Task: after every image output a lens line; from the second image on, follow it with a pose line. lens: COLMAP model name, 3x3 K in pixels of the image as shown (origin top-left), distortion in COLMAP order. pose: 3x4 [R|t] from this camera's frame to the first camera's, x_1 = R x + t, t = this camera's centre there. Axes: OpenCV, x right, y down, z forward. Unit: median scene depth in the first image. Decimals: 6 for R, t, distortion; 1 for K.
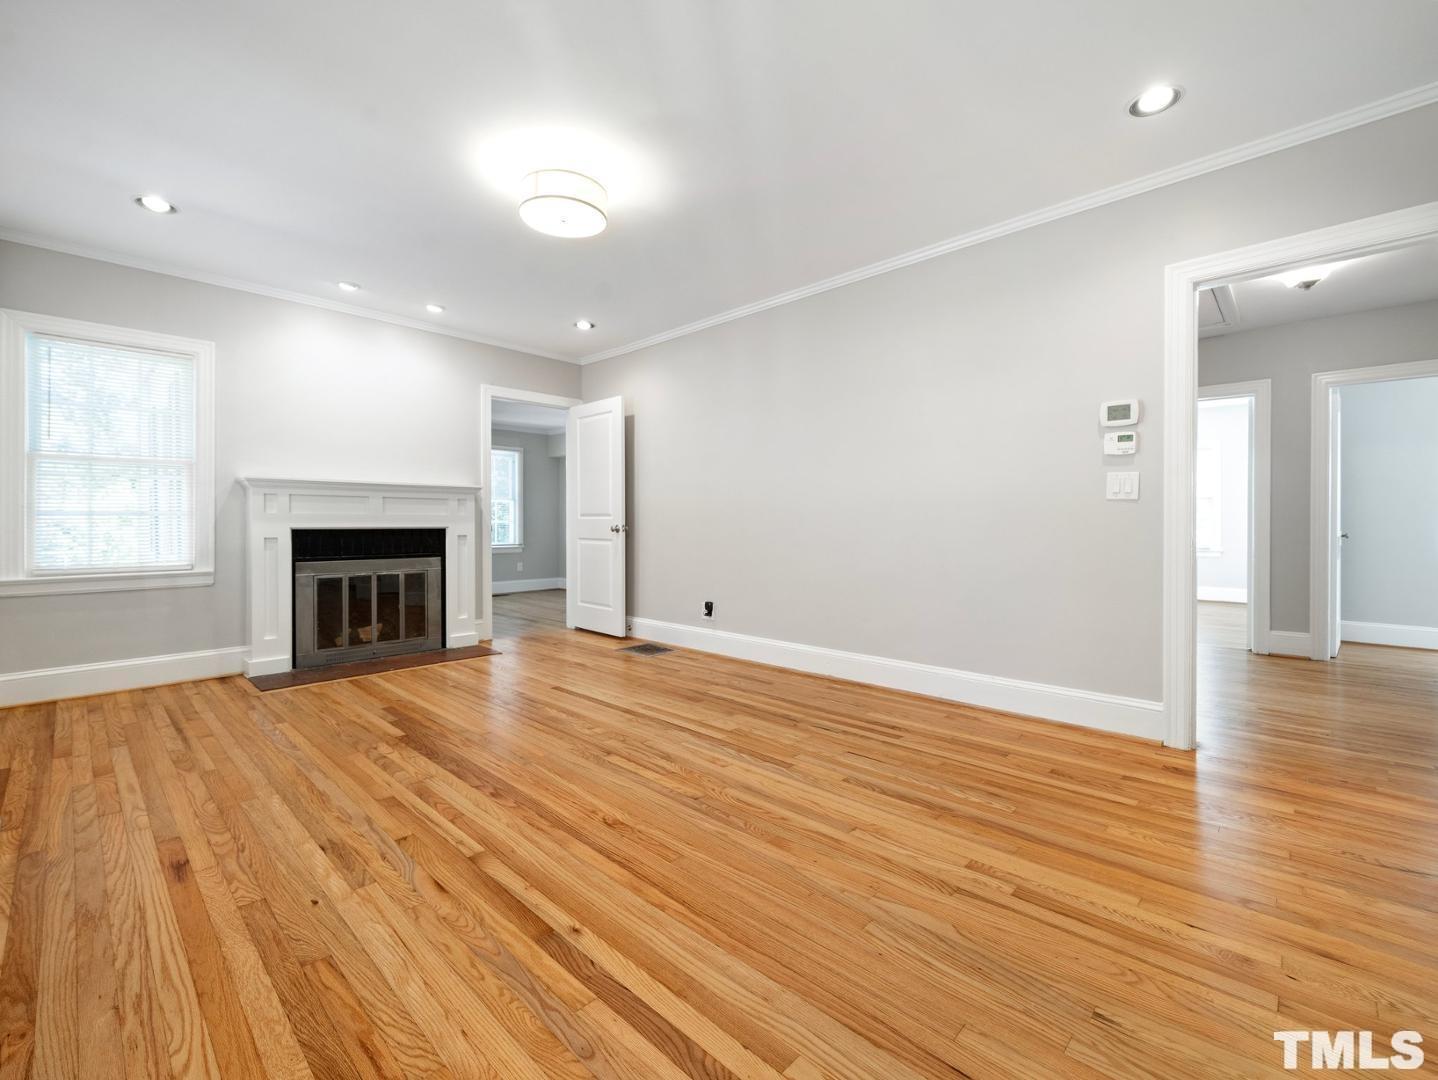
lens RADIAL K [[632.3, 0, 703.4], [0, 632.3, 538.6], [0, 0, 1]] dist [-0.000099, 0.000050]
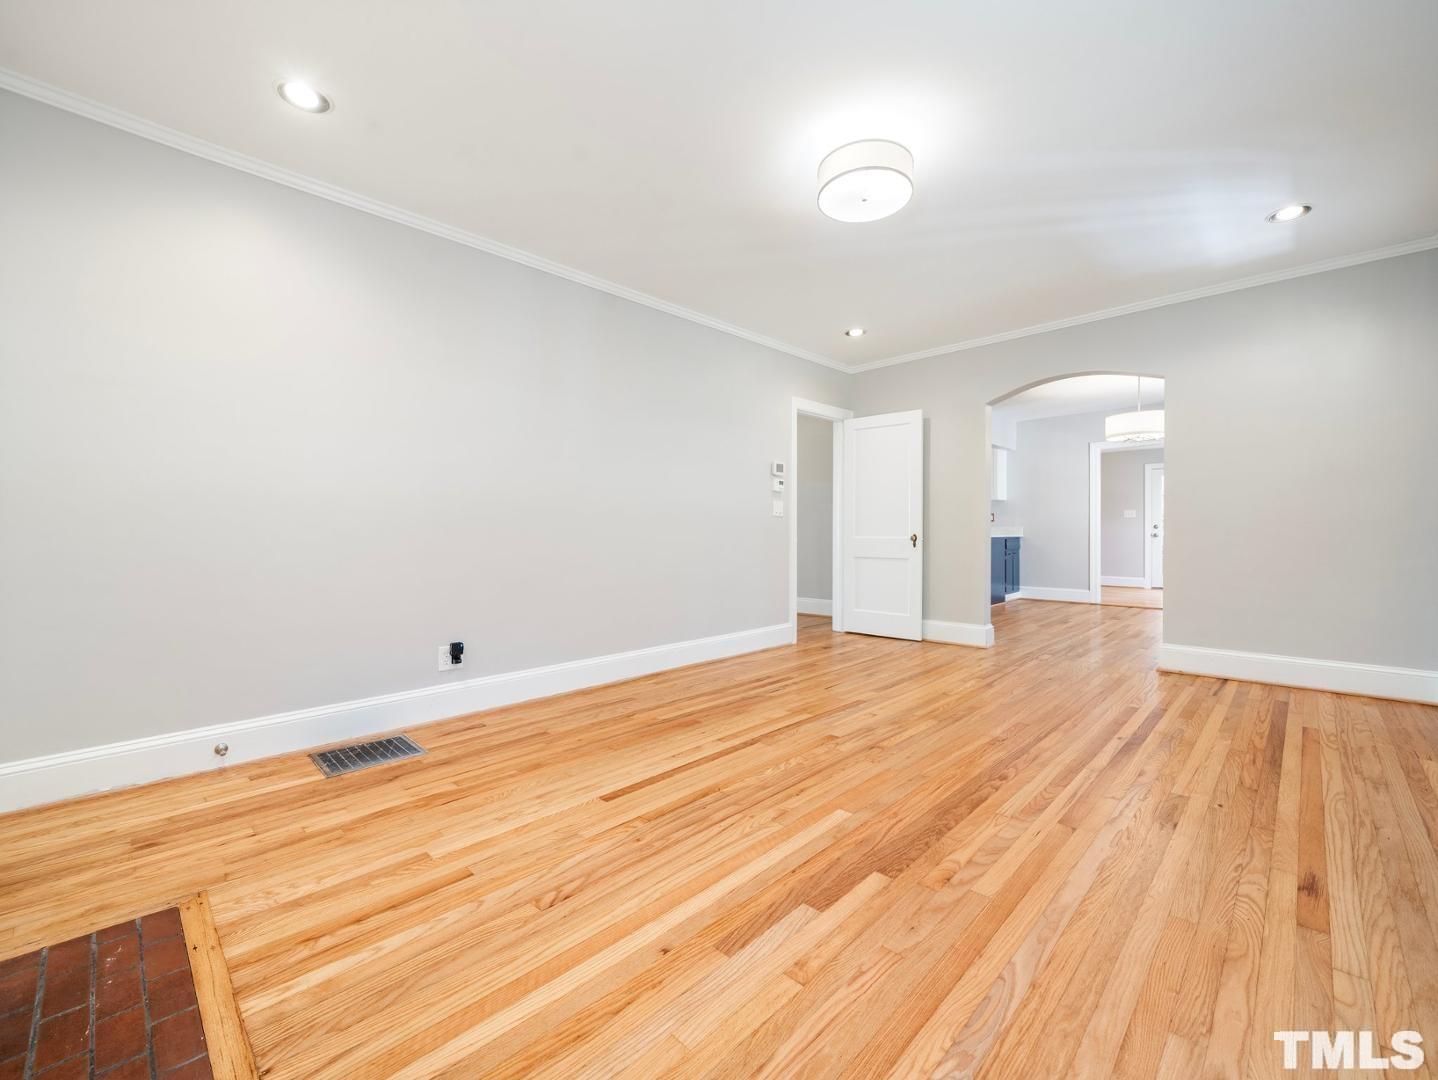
lens RADIAL K [[632.3, 0, 703.4], [0, 632.3, 538.6], [0, 0, 1]] dist [-0.000099, 0.000050]
pose [[-0.020940, -0.009885, 0.999732, -1.250823], [0.024547, 0.999645, 0.010398, -0.023281], [-0.999479, 0.024758, -0.020690, 1.367934]]
